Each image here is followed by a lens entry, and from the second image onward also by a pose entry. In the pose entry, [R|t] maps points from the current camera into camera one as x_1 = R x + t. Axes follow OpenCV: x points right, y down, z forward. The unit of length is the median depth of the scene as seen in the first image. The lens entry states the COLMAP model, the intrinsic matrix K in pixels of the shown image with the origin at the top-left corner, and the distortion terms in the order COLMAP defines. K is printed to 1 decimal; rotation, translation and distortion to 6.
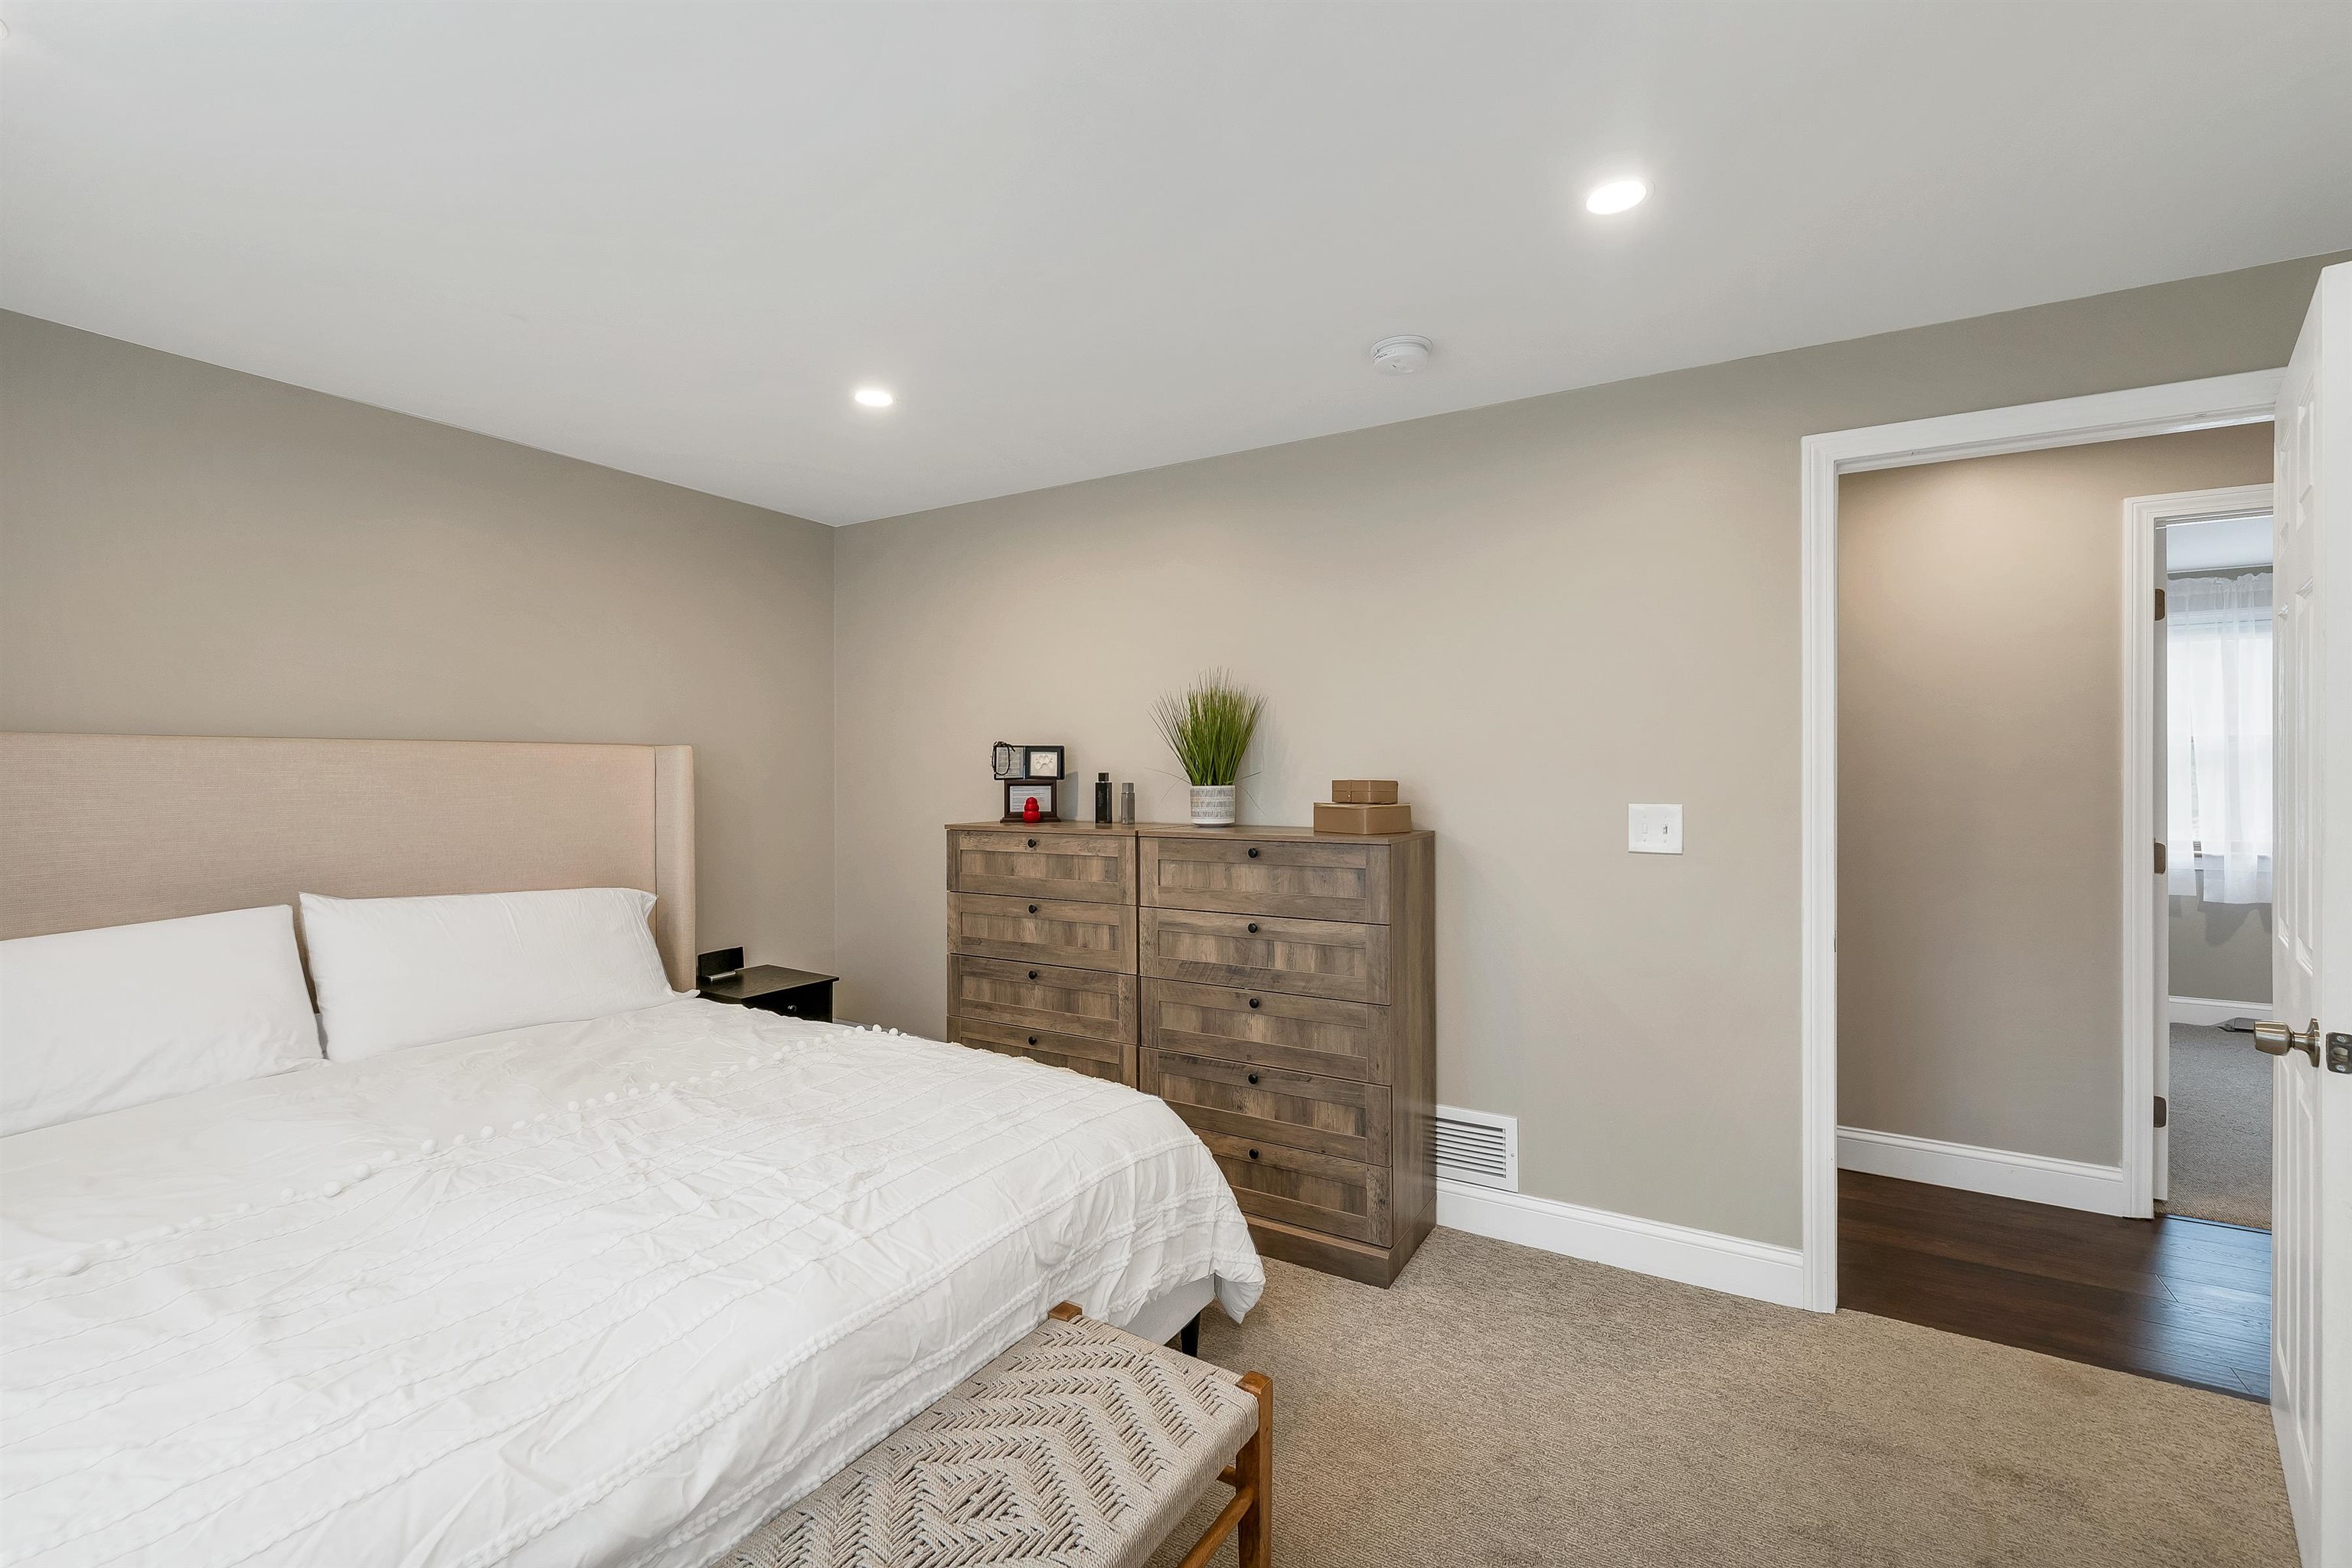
lens RADIAL K [[971.6, 0, 1151.9], [0, 971.6, 782.7], [0, 0, 1]] dist [0.004012, -0.001058]
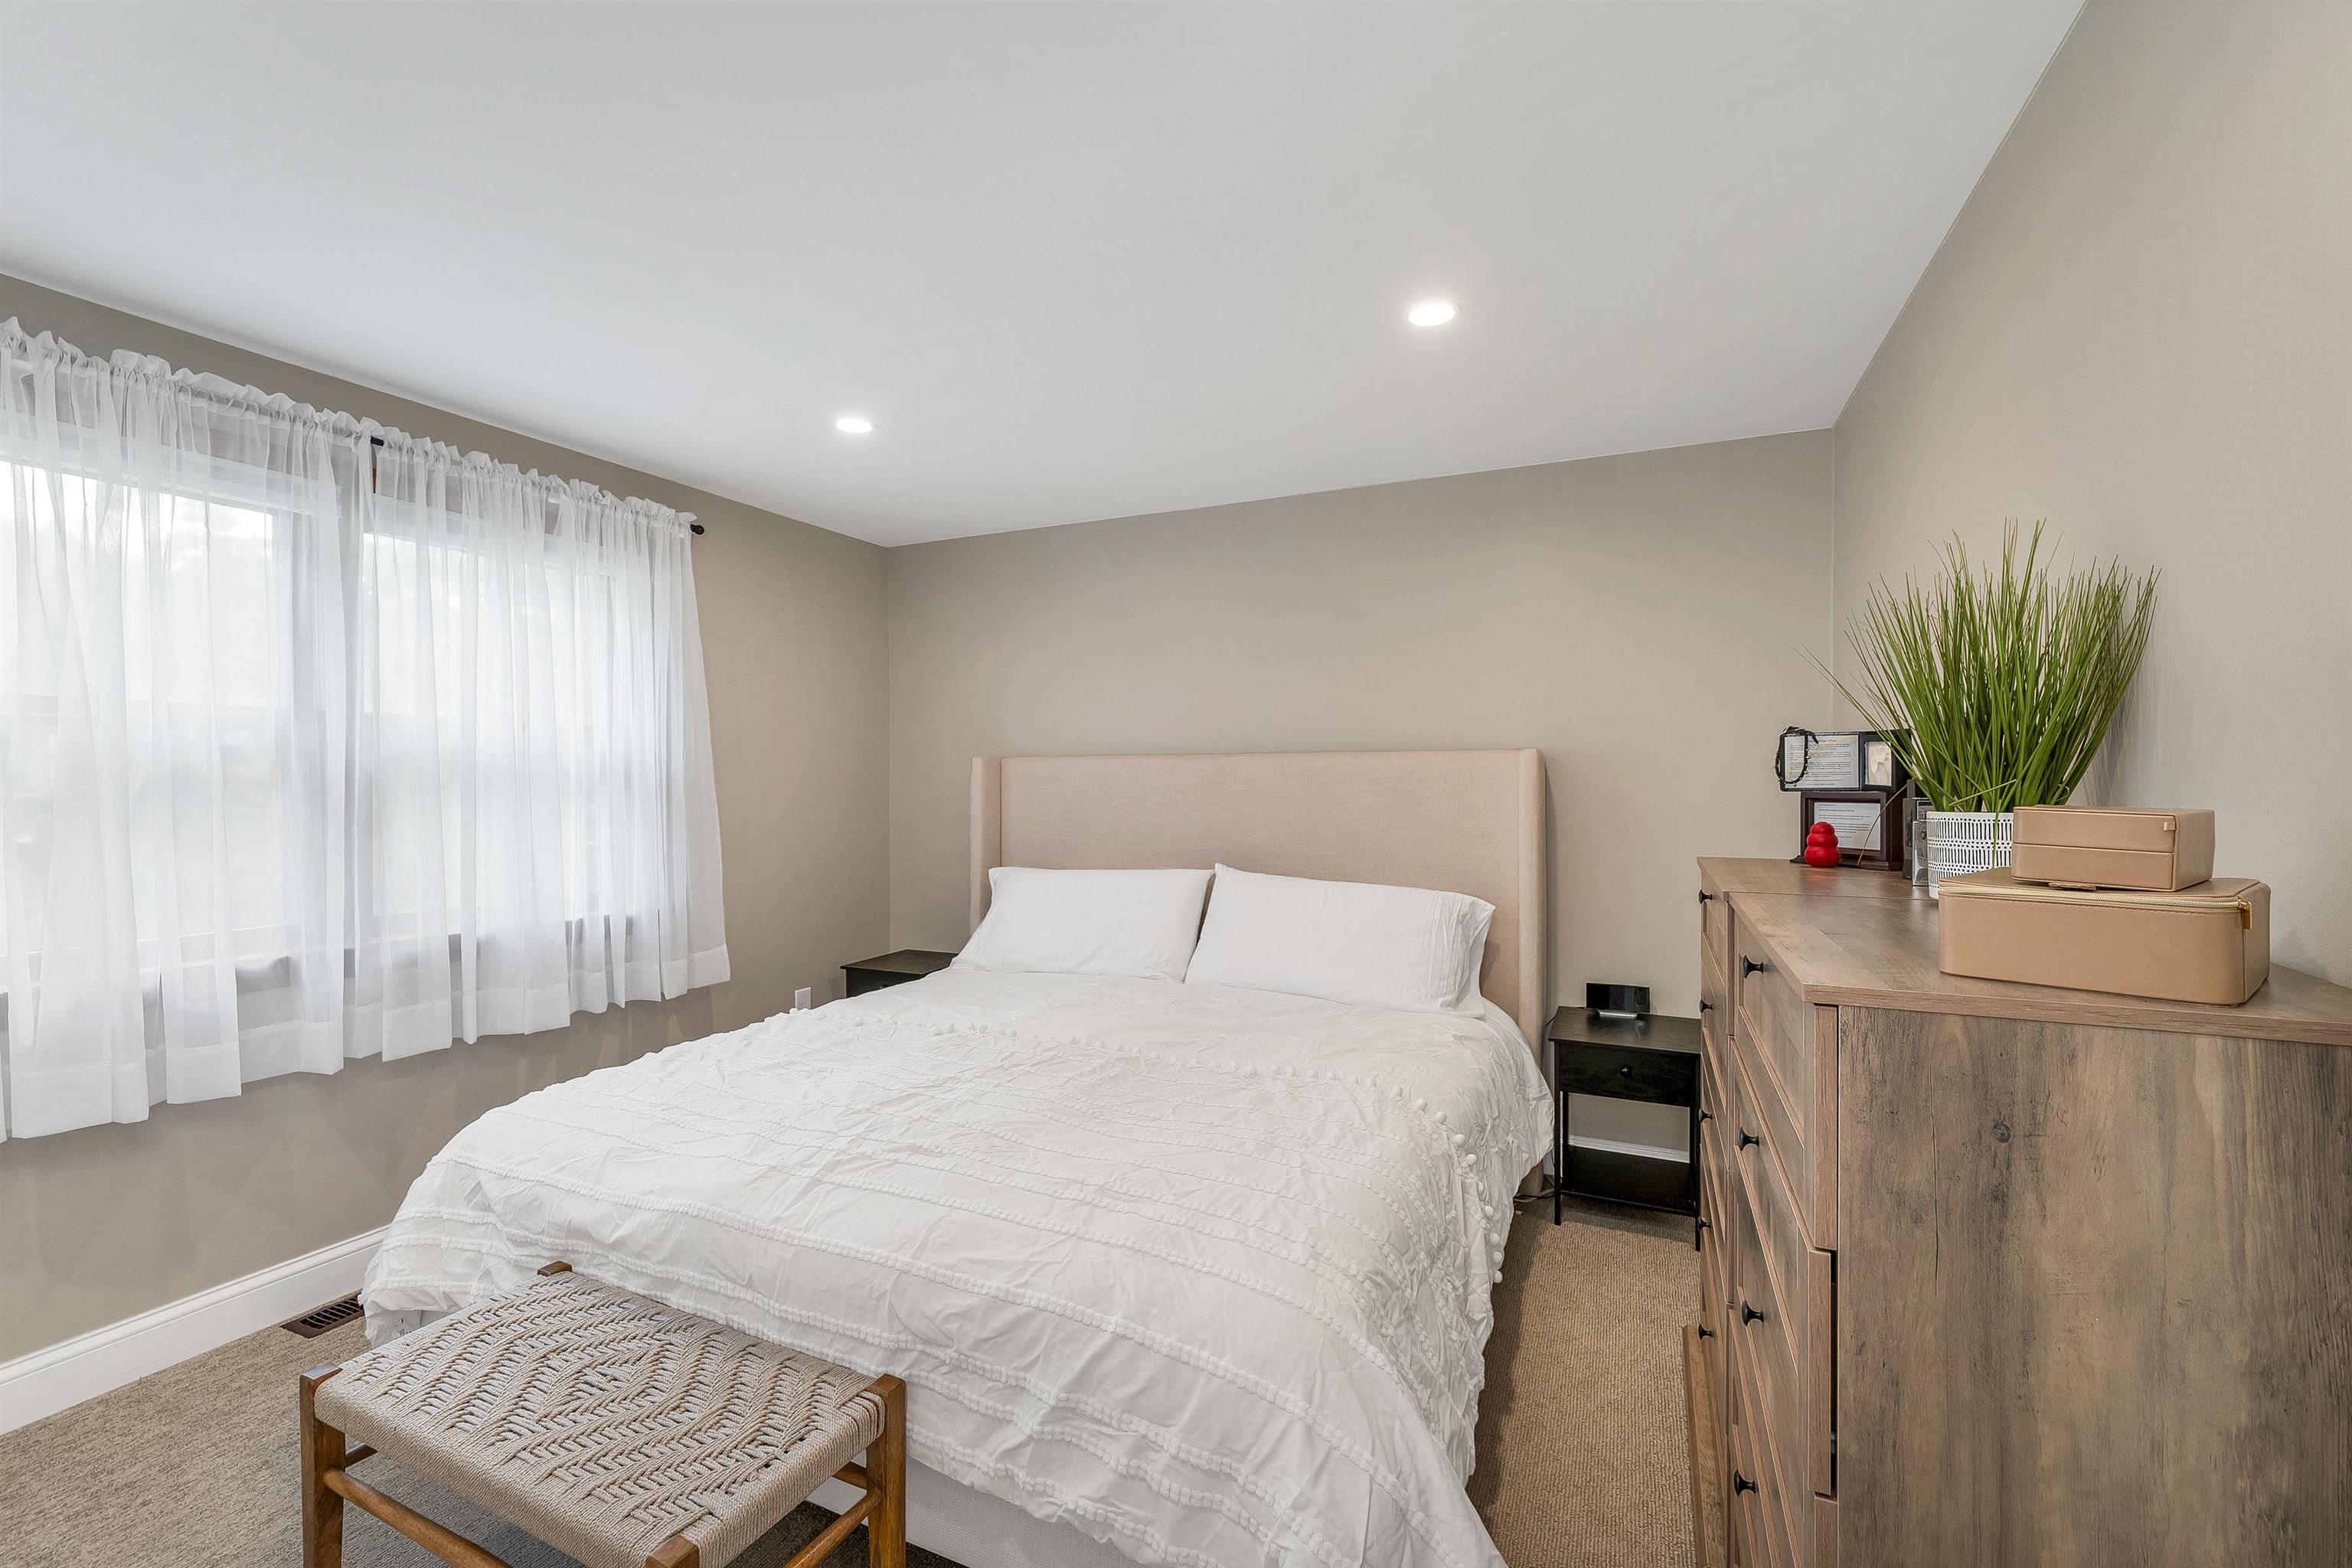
lens RADIAL K [[971.6, 0, 1186.9], [0, 971.6, 796.3], [0, 0, 1]] dist [0.004012, -0.001058]
pose [[0.140401, 0.017686, -0.989937, 0.797218], [-0.006953, 0.999833, 0.016877, -0.014240], [0.990070, 0.004514, 0.140501, 1.106082]]
